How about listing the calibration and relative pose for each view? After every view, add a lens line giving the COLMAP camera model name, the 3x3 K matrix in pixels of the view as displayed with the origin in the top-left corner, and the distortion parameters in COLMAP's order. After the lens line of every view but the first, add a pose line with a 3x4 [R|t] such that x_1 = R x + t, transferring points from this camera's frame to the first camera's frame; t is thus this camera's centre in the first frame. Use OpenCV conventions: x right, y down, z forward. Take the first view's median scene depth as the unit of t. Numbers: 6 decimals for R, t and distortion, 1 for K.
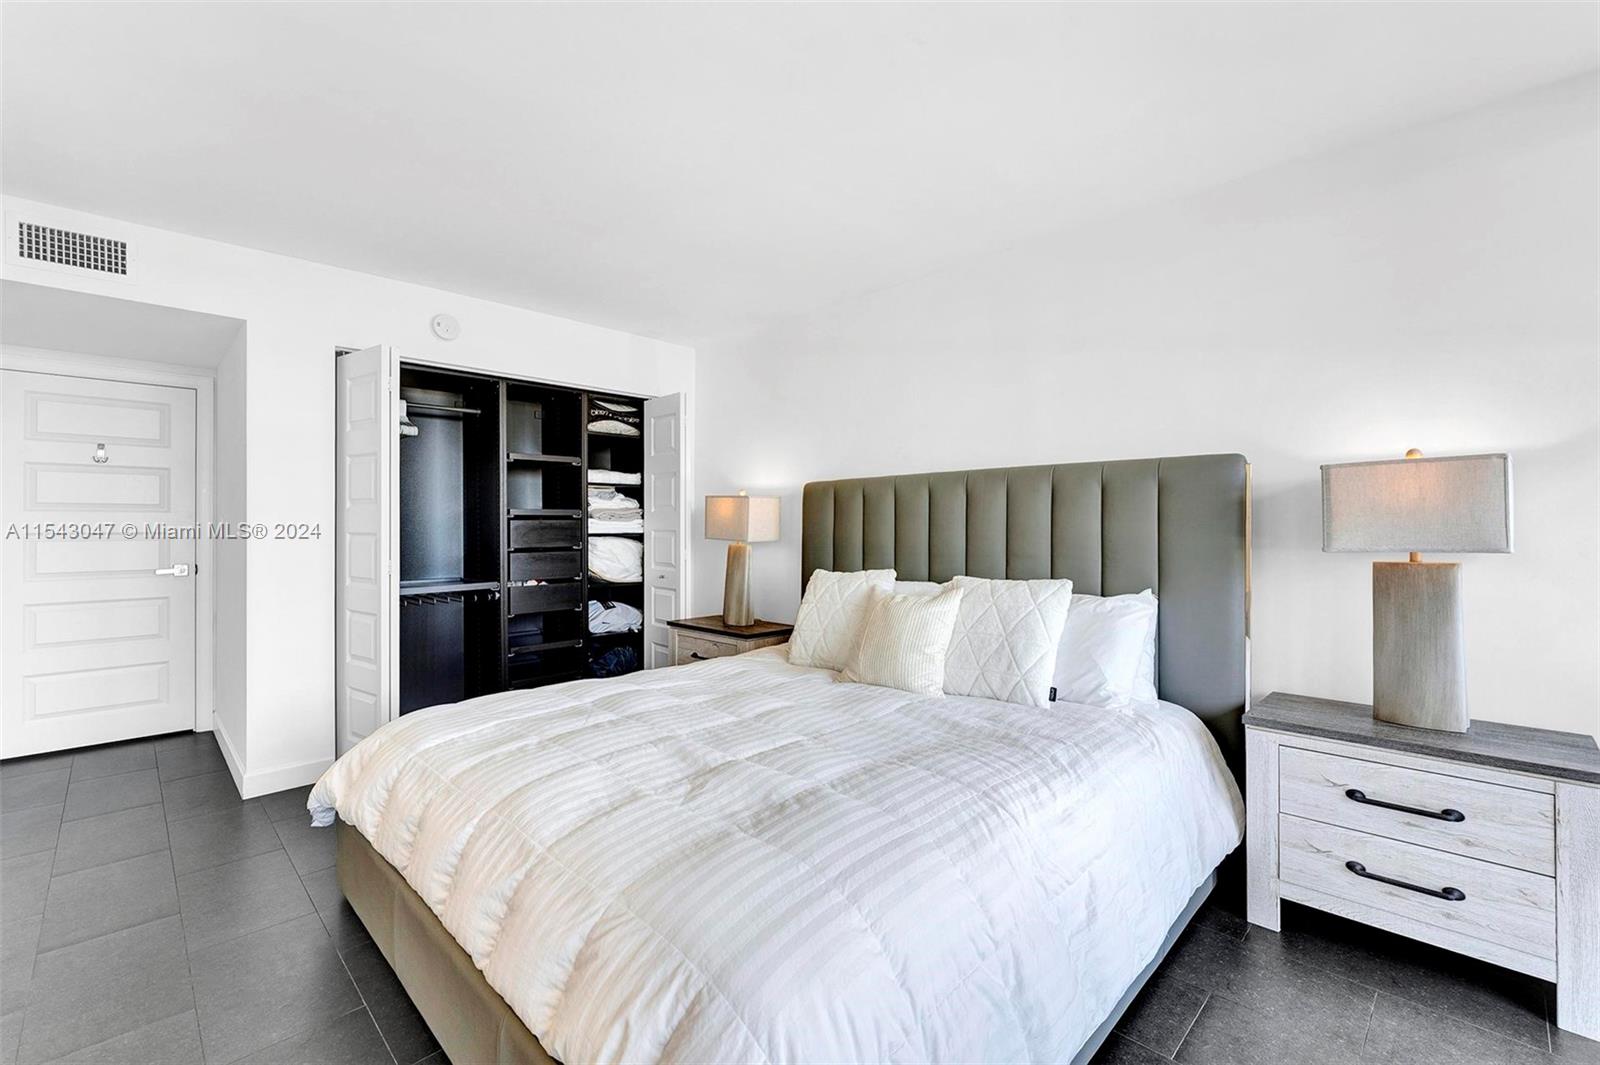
lens RADIAL K [[719.3, 0, 795.0], [0, 719.3, 523.4], [0, 0, 1]] dist [0.022943, 0.000036]
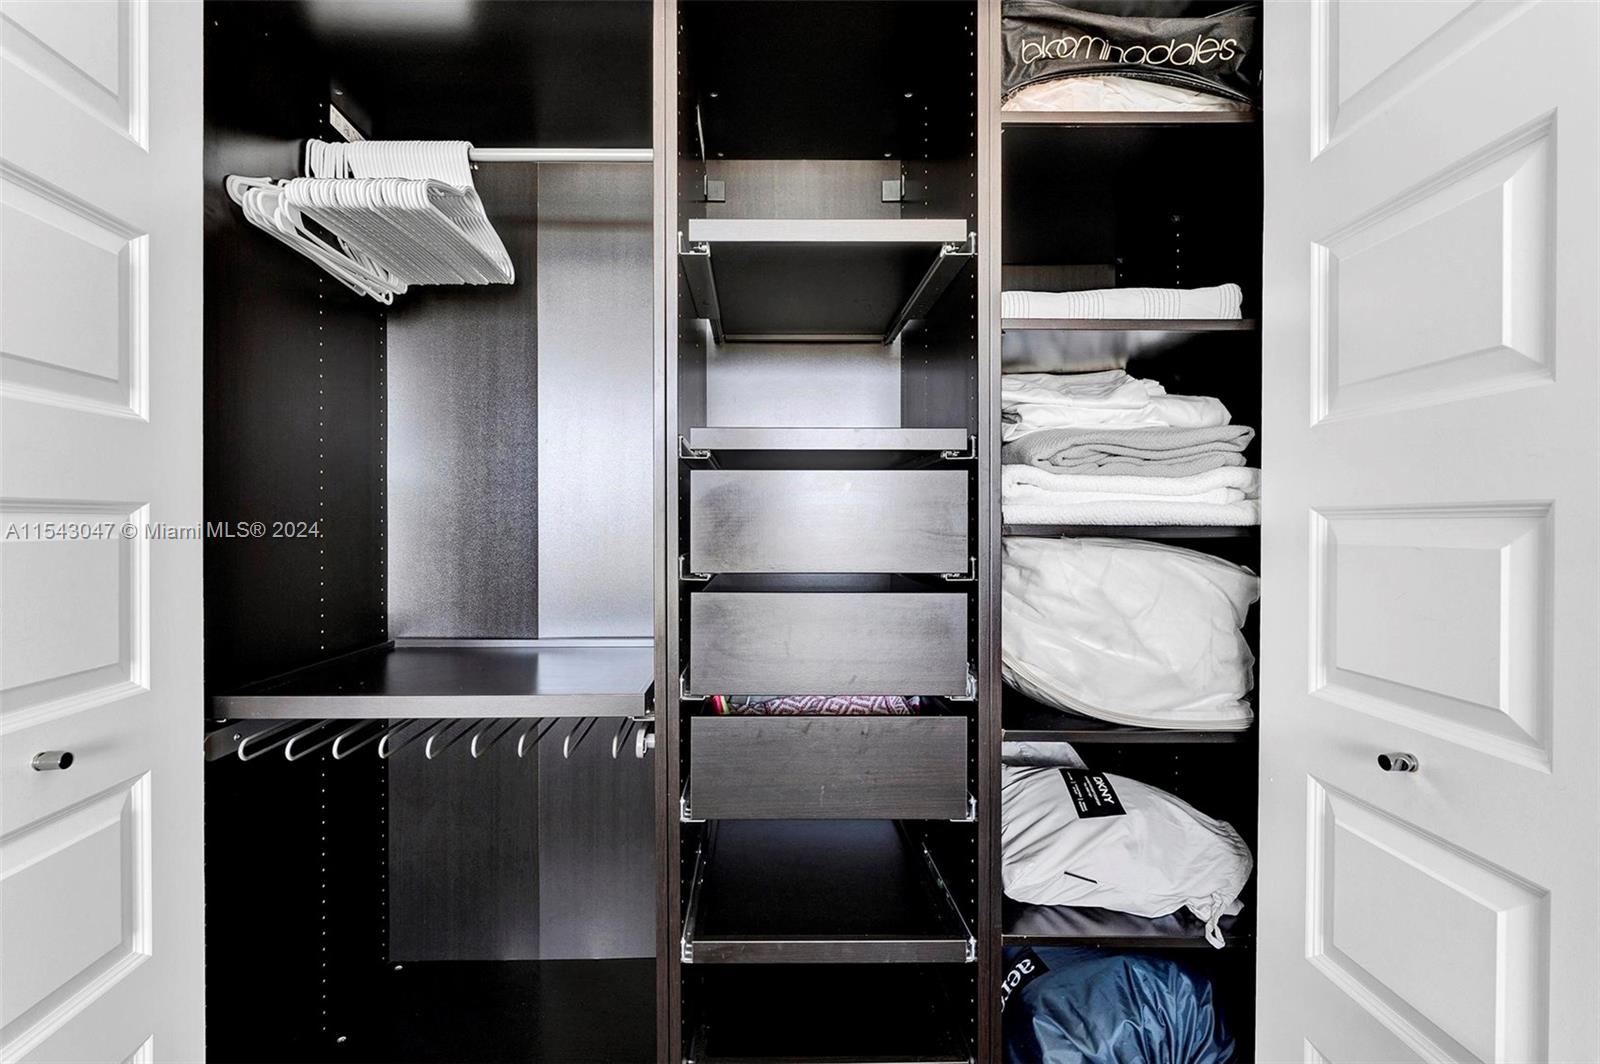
lens RADIAL K [[685.8, 0, 741.1], [0, 685.8, 525.6], [0, 0, 1]] dist [-0.007240, 0.001229]
pose [[0.703930, 0.006980, -0.710235, -0.172547], [-0.002321, 0.999969, 0.007527, 0.012517], [0.710265, -0.003650, 0.703924, 0.732103]]
